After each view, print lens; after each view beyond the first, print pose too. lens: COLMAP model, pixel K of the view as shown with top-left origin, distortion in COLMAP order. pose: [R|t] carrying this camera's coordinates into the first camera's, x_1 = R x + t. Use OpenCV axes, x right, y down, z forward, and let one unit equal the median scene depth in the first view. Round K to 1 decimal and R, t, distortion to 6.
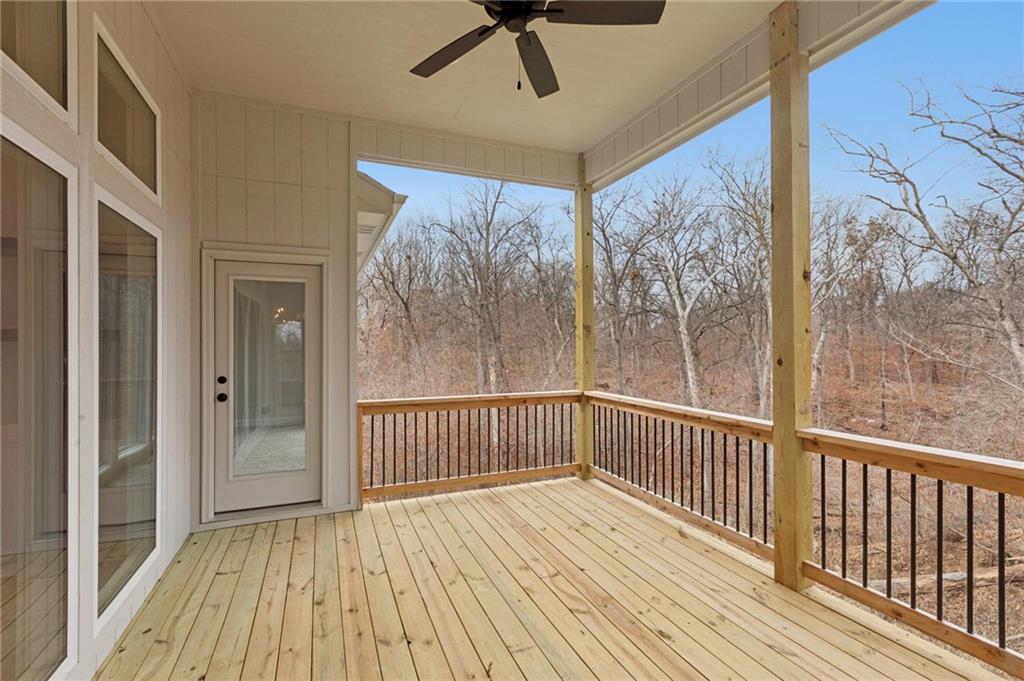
lens RADIAL K [[467.1, 0, 512.0], [0, 467.1, 344.4], [0, 0, 1]] dist [0.000643, -0.000073]
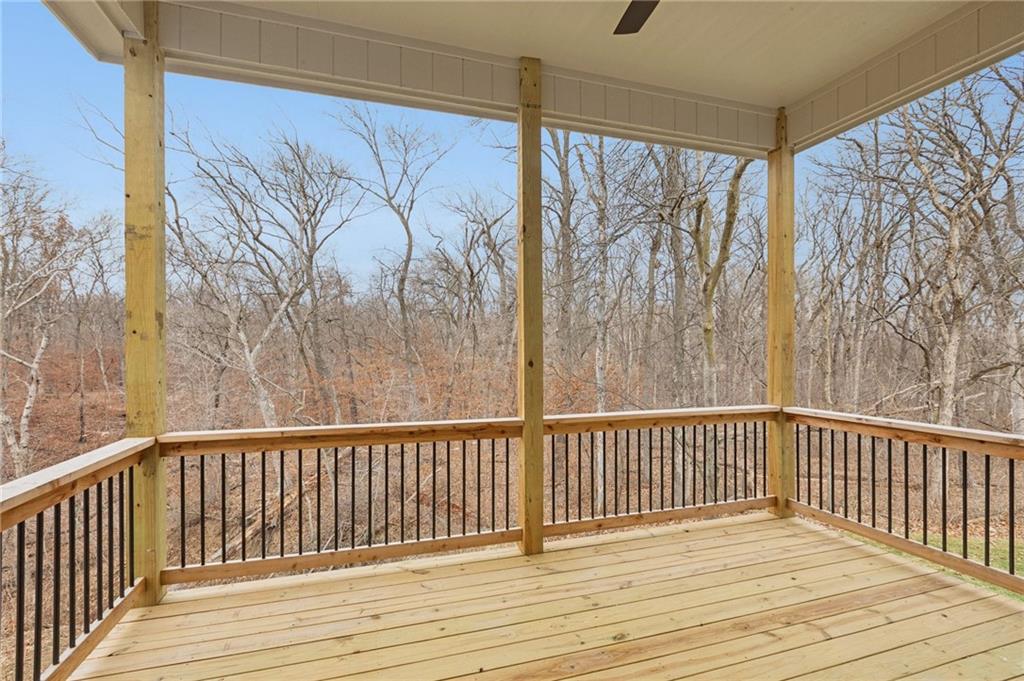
lens RADIAL K [[467.1, 0, 511.0], [0, 467.1, 338.9], [0, 0, 1]] dist [0.000643, -0.000073]
pose [[0.084659, 0.005375, 0.996395, -0.607456], [-0.004672, 0.999977, -0.004997, -0.019280], [-0.996399, -0.004232, 0.084682, 0.981487]]
